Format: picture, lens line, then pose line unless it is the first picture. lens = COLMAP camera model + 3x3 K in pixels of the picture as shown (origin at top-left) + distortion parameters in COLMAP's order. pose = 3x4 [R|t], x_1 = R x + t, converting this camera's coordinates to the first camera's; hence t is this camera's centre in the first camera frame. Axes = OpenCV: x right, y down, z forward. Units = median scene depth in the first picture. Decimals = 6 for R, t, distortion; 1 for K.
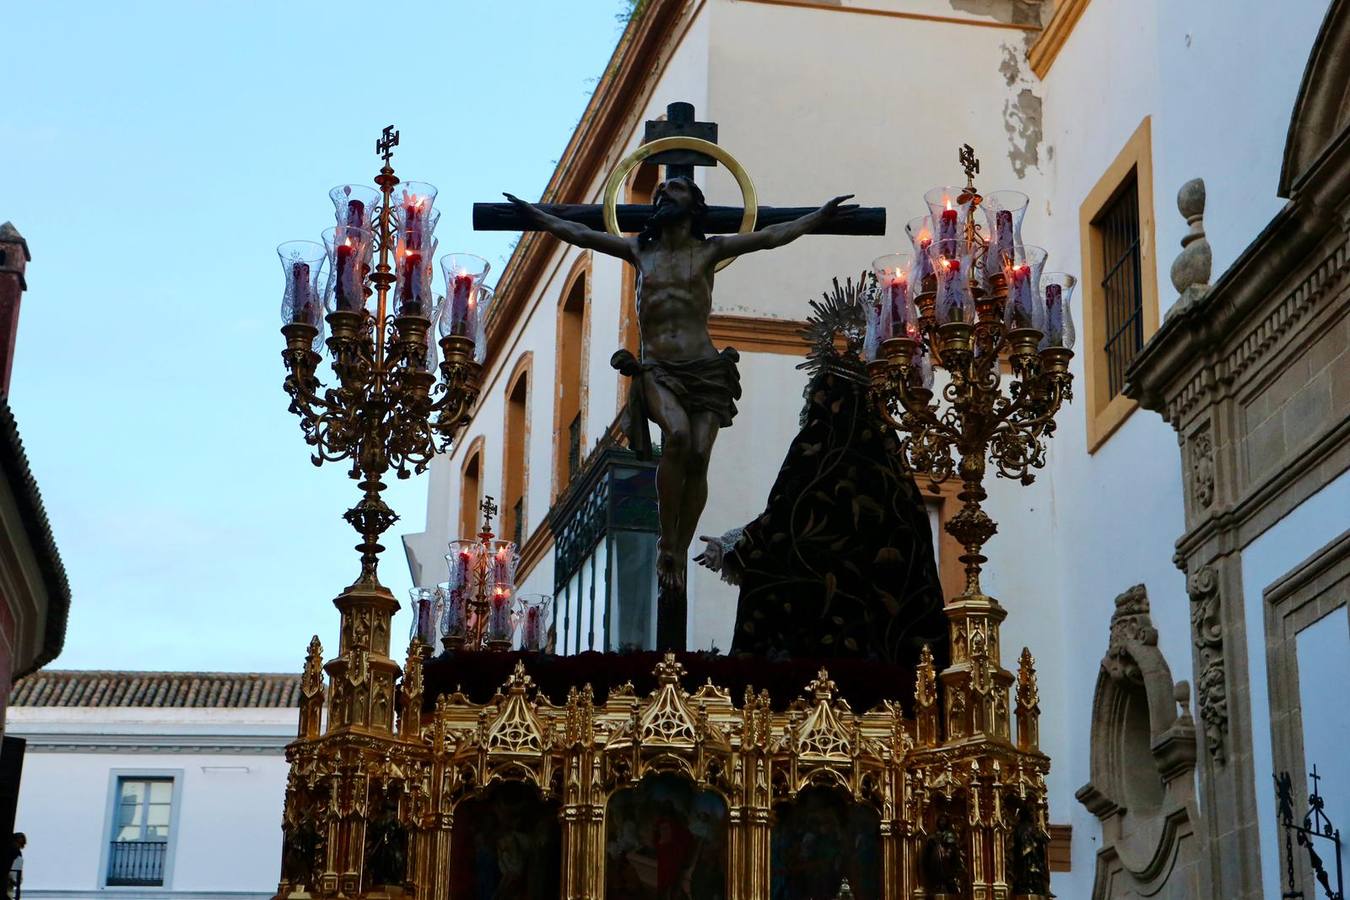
lens RADIAL K [[2573.0, 0, 713.3], [0, 2573.0, 451.6], [0, 0, 1]] dist [0.295594, -0.286758]
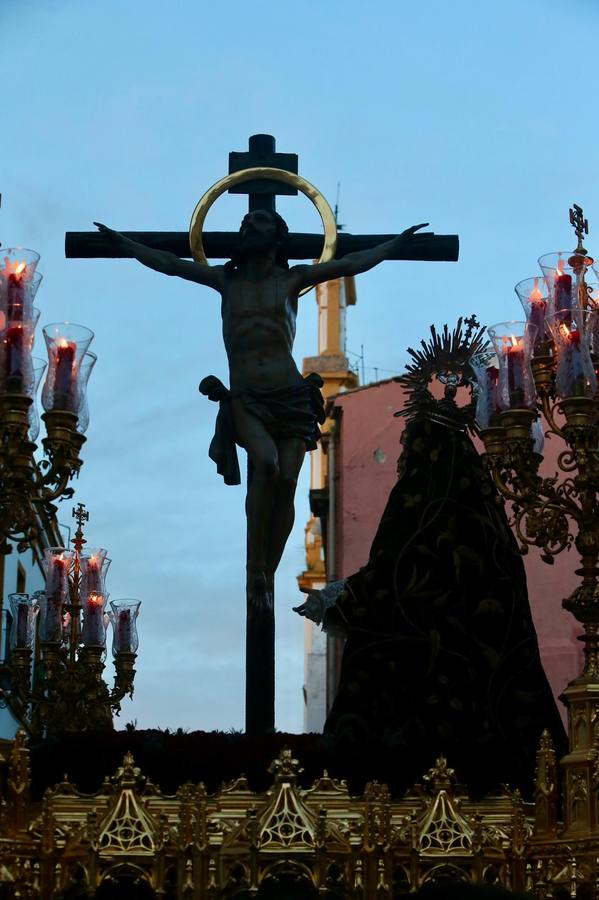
lens RADIAL K [[2039.0, 0, 265.6], [0, 2039.0, 451.6], [0, 0, 1]] dist [-0.225778, 0.027234]
pose [[0.999897, -0.004699, 0.013534, -0.032640], [0.004005, 0.998697, 0.050884, -0.067851], [-0.013756, -0.050824, 0.998613, 0.242030]]
